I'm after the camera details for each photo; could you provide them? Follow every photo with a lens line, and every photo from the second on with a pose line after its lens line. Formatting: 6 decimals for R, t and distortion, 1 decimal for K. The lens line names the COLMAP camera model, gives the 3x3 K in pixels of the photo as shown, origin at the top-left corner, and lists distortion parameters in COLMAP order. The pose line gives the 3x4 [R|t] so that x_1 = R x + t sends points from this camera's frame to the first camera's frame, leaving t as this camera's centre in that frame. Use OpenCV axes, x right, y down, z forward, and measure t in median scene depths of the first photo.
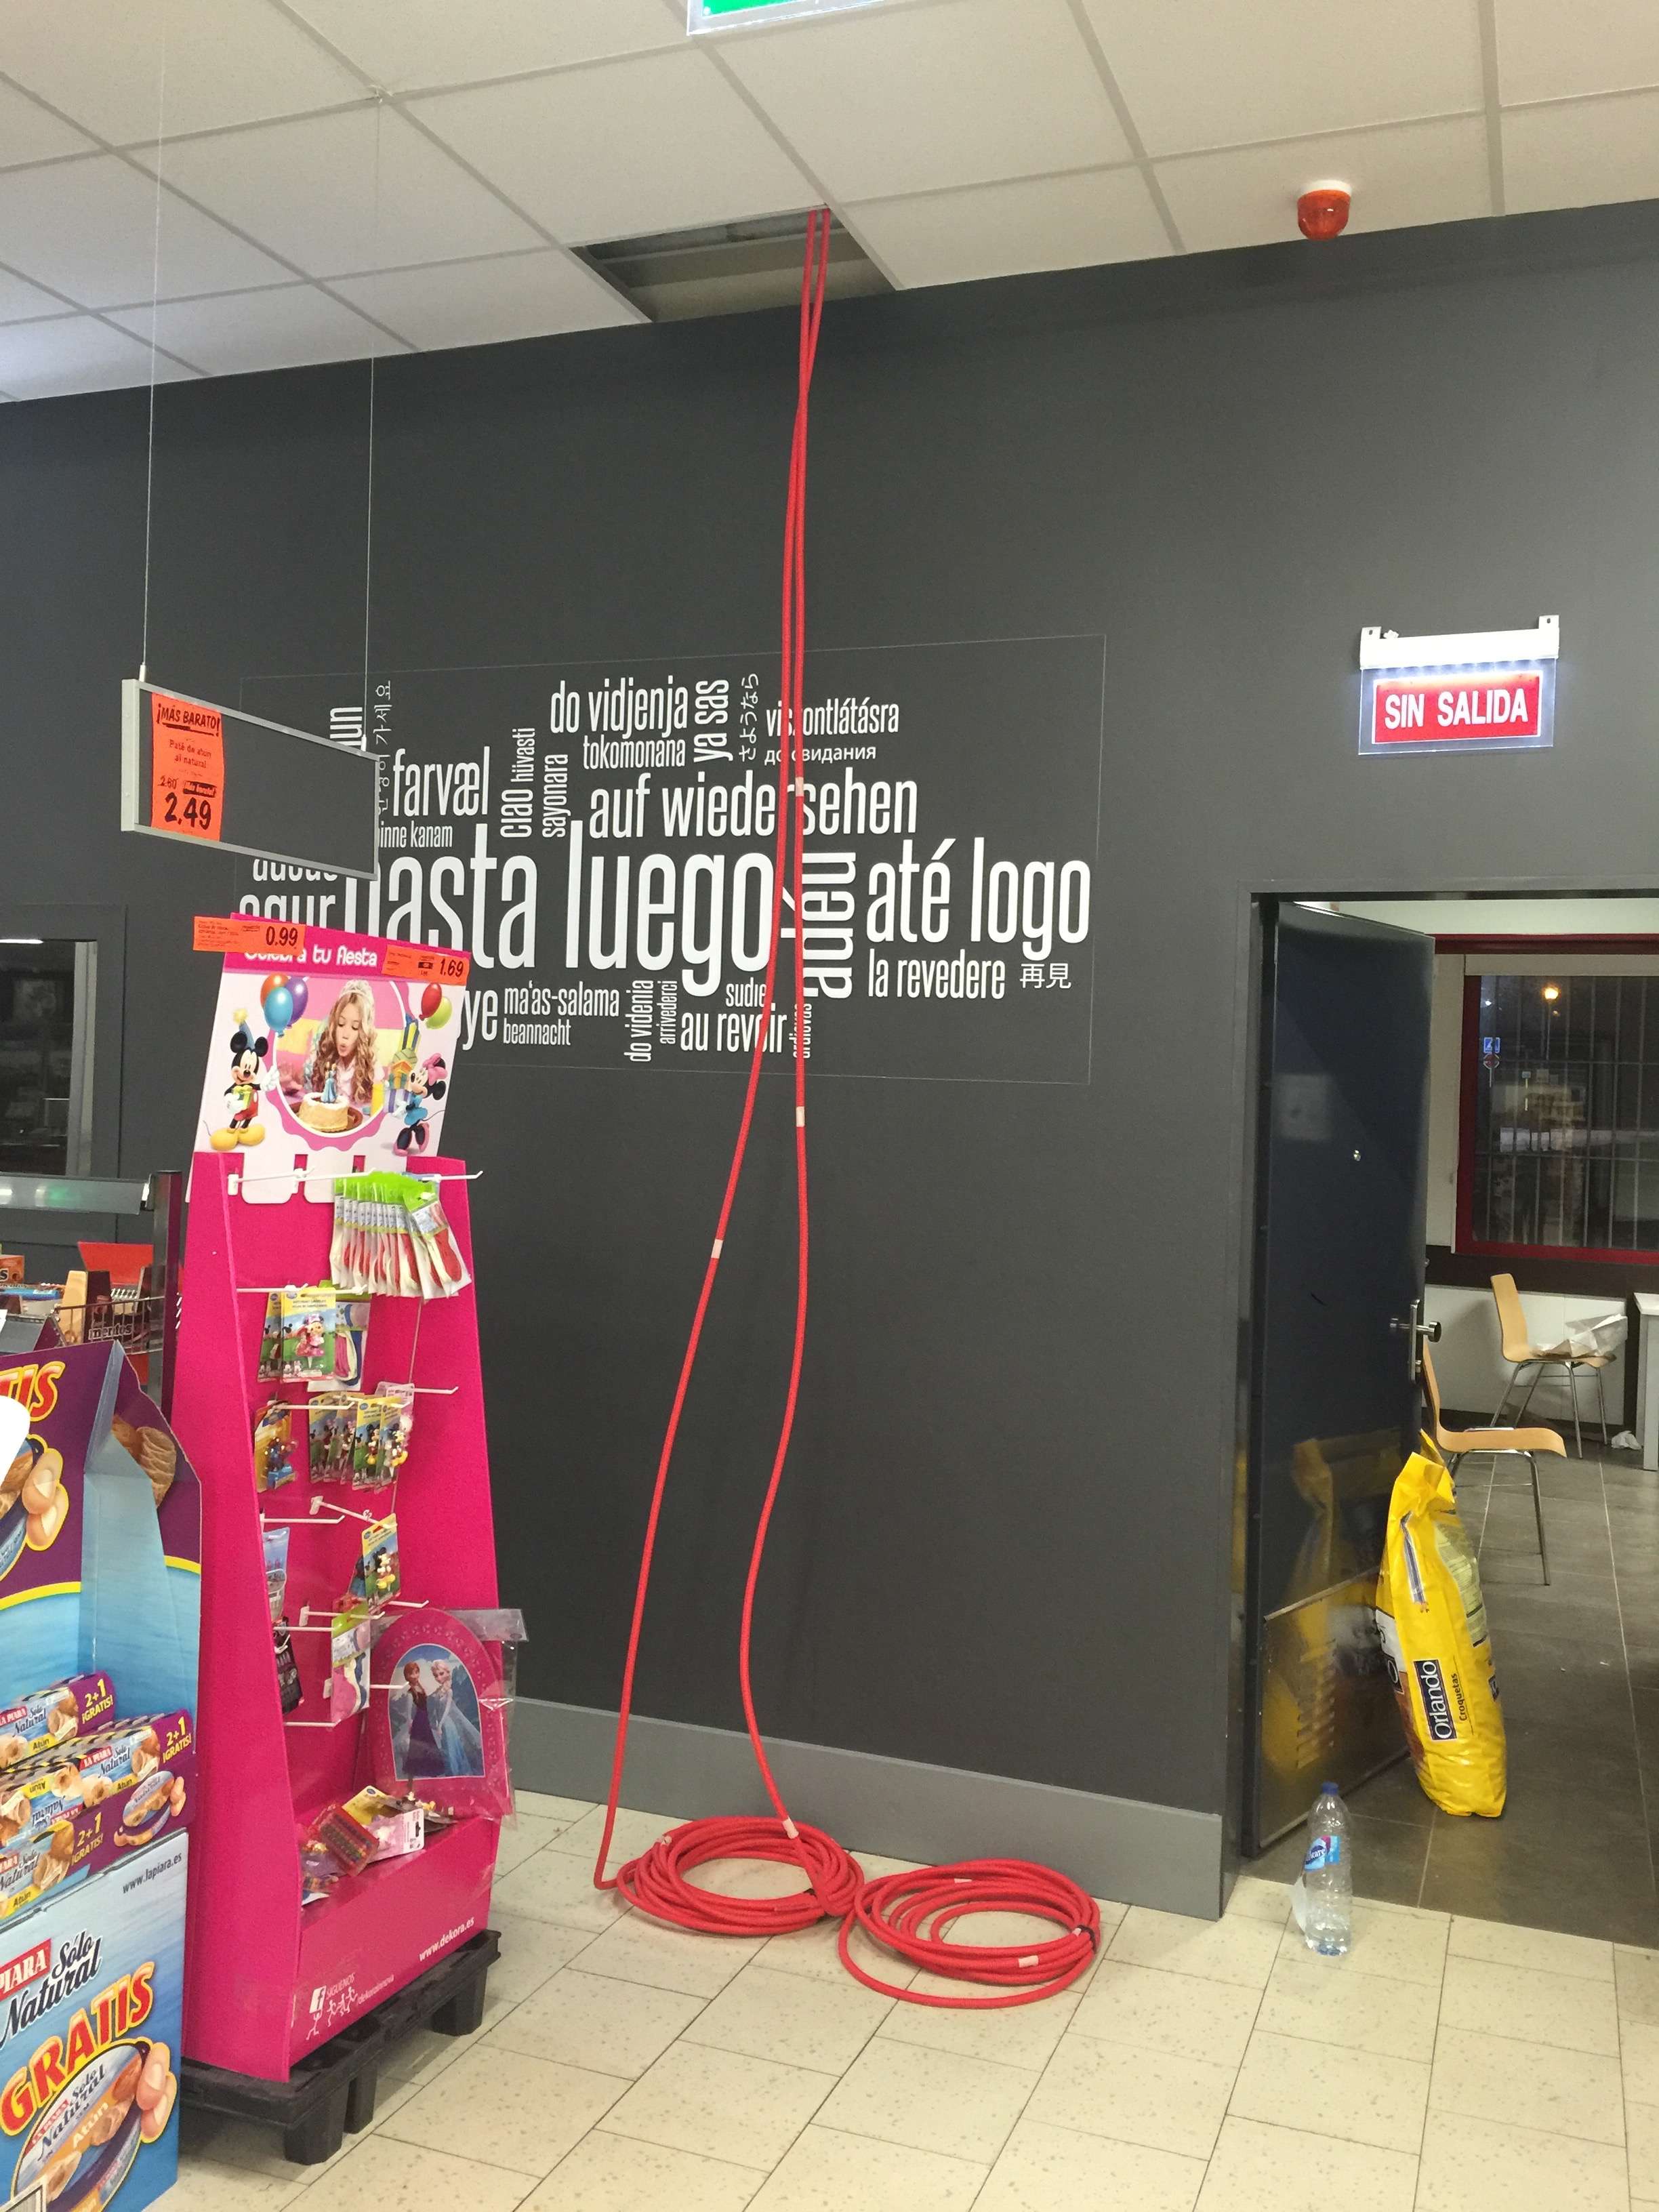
lens RADIAL K [[1862.6, 0, 829.5], [0, 1862.6, 1106.0], [0, 0, 1]] dist [0.045861, -0.011043]
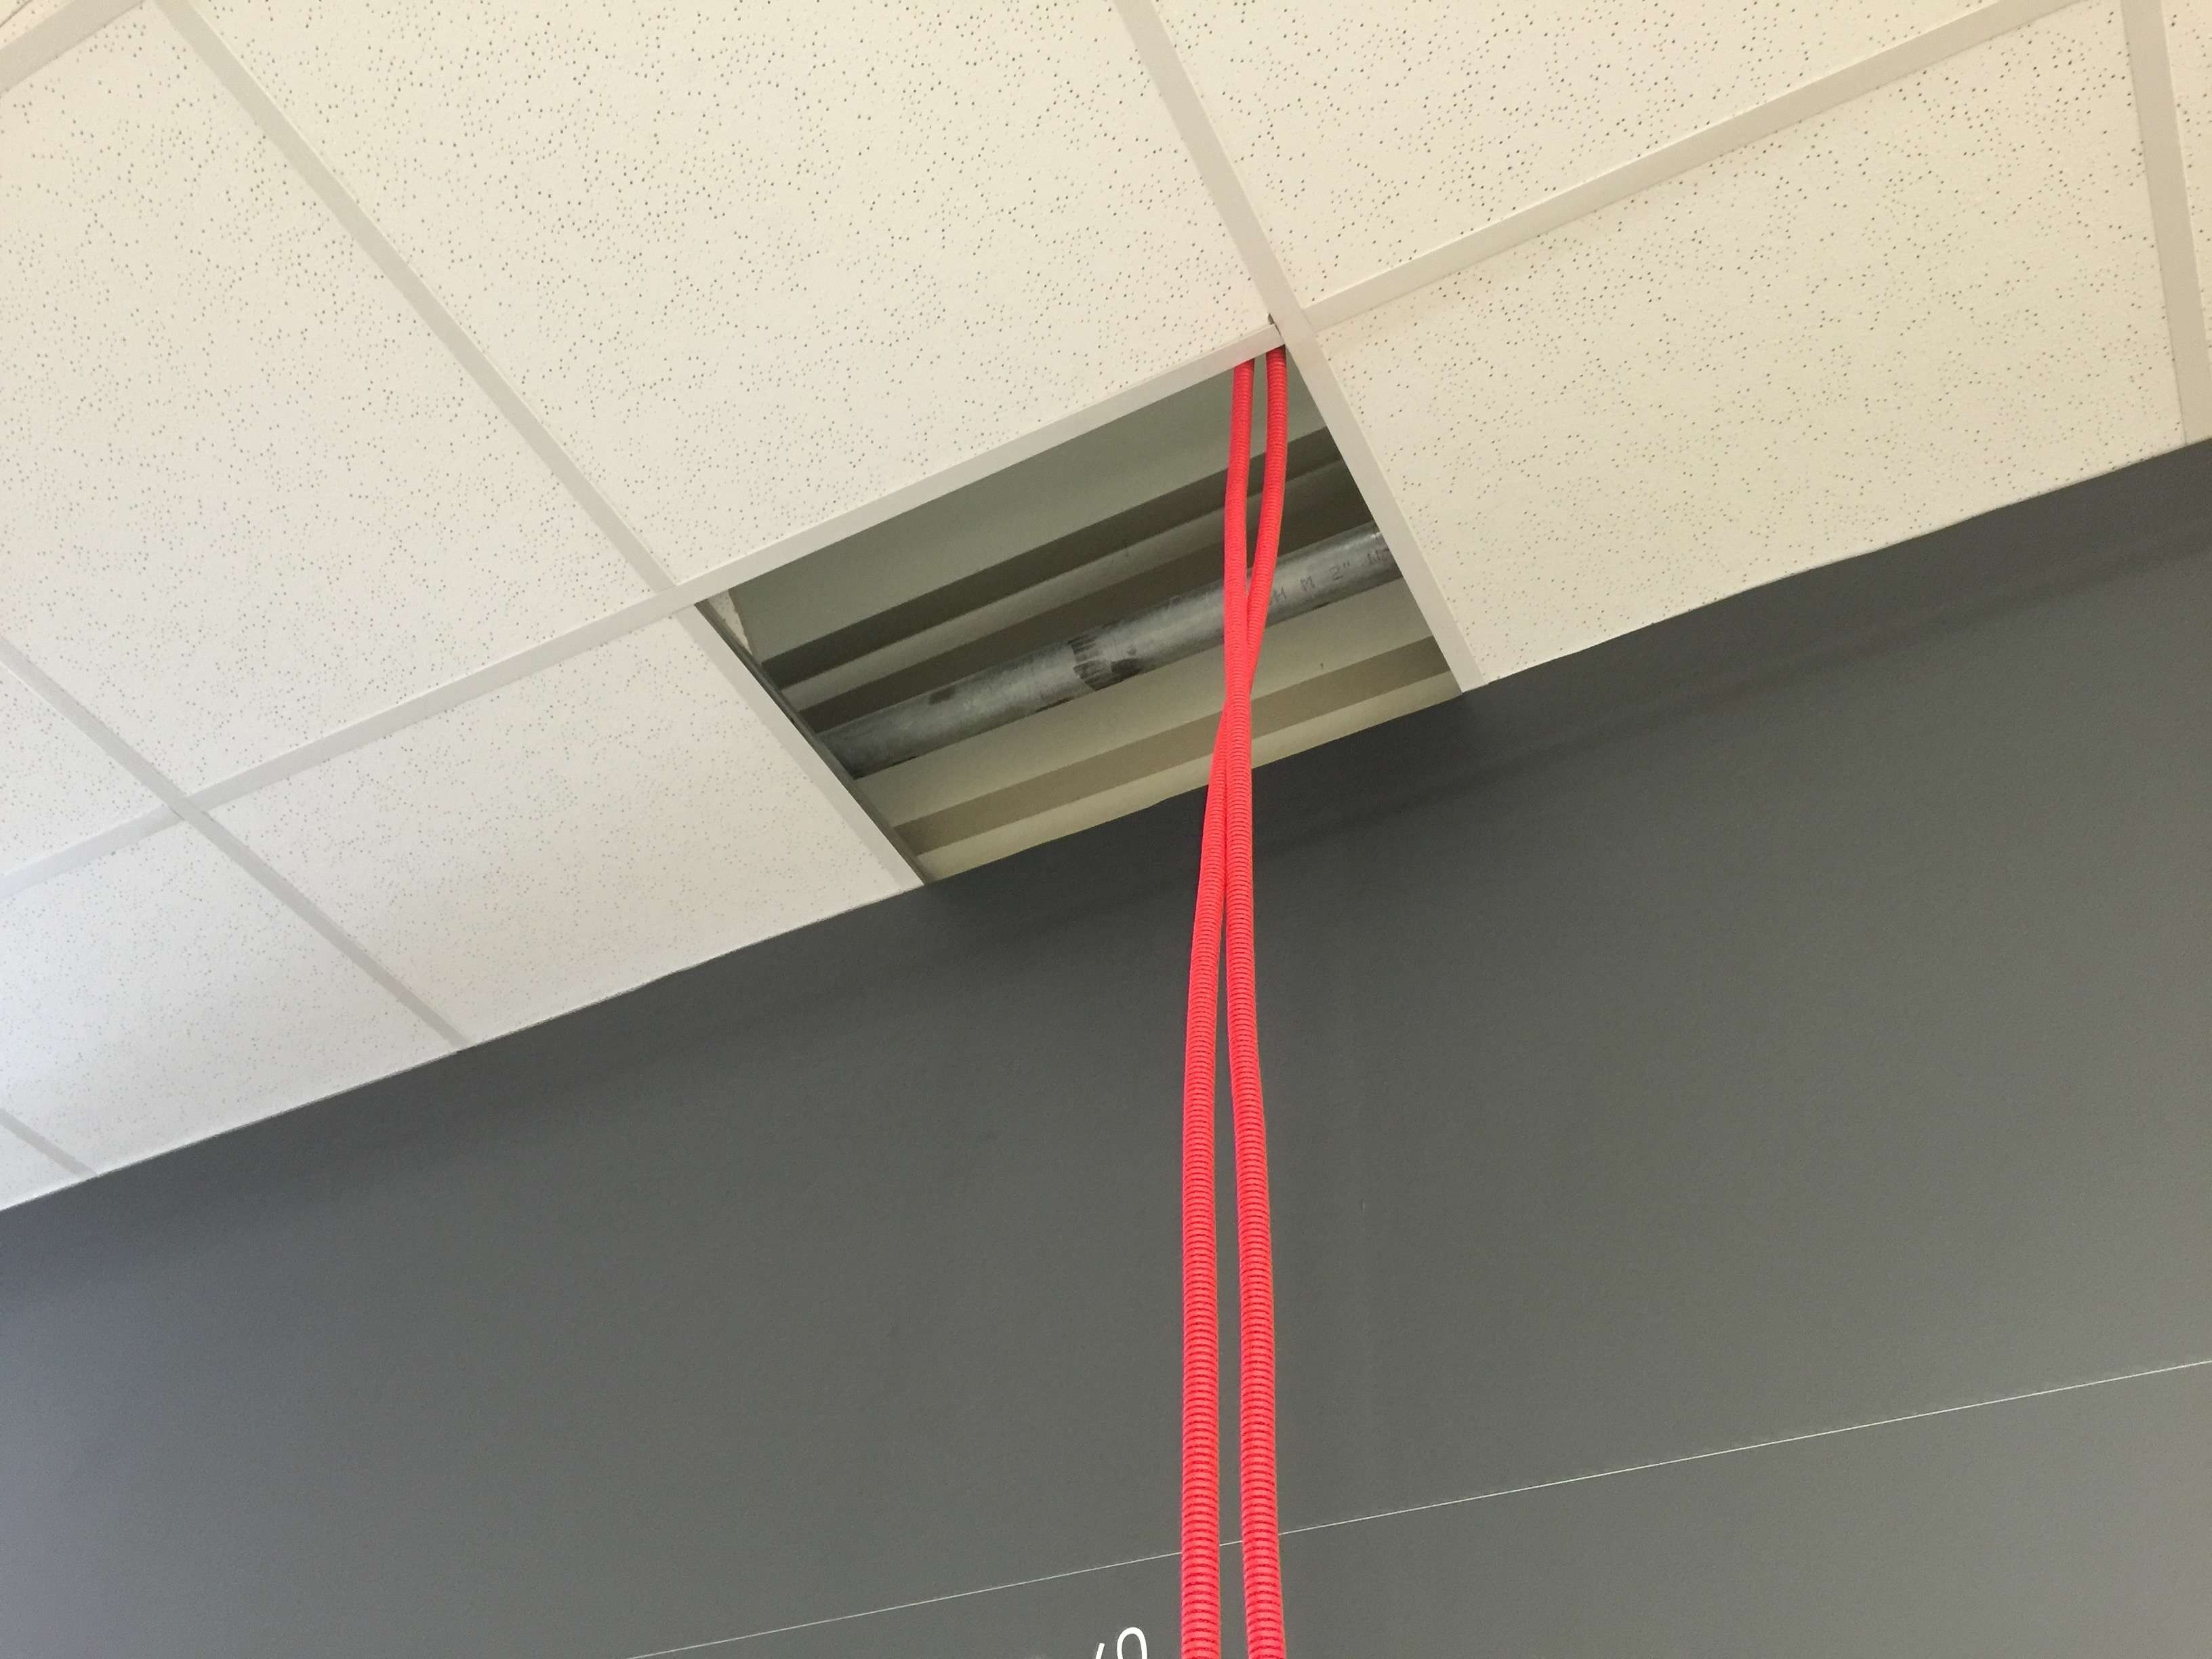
lens RADIAL K [[1862.6, 0, 1093.9], [0, 1862.6, 819.6], [0, 0, 1]] dist [0.045861, -0.011043]
pose [[0.992994, -0.081723, -0.085354, -0.014994], [-0.005781, 0.687848, -0.725832, -0.102902], [0.118027, 0.721240, 0.682556, 0.713795]]
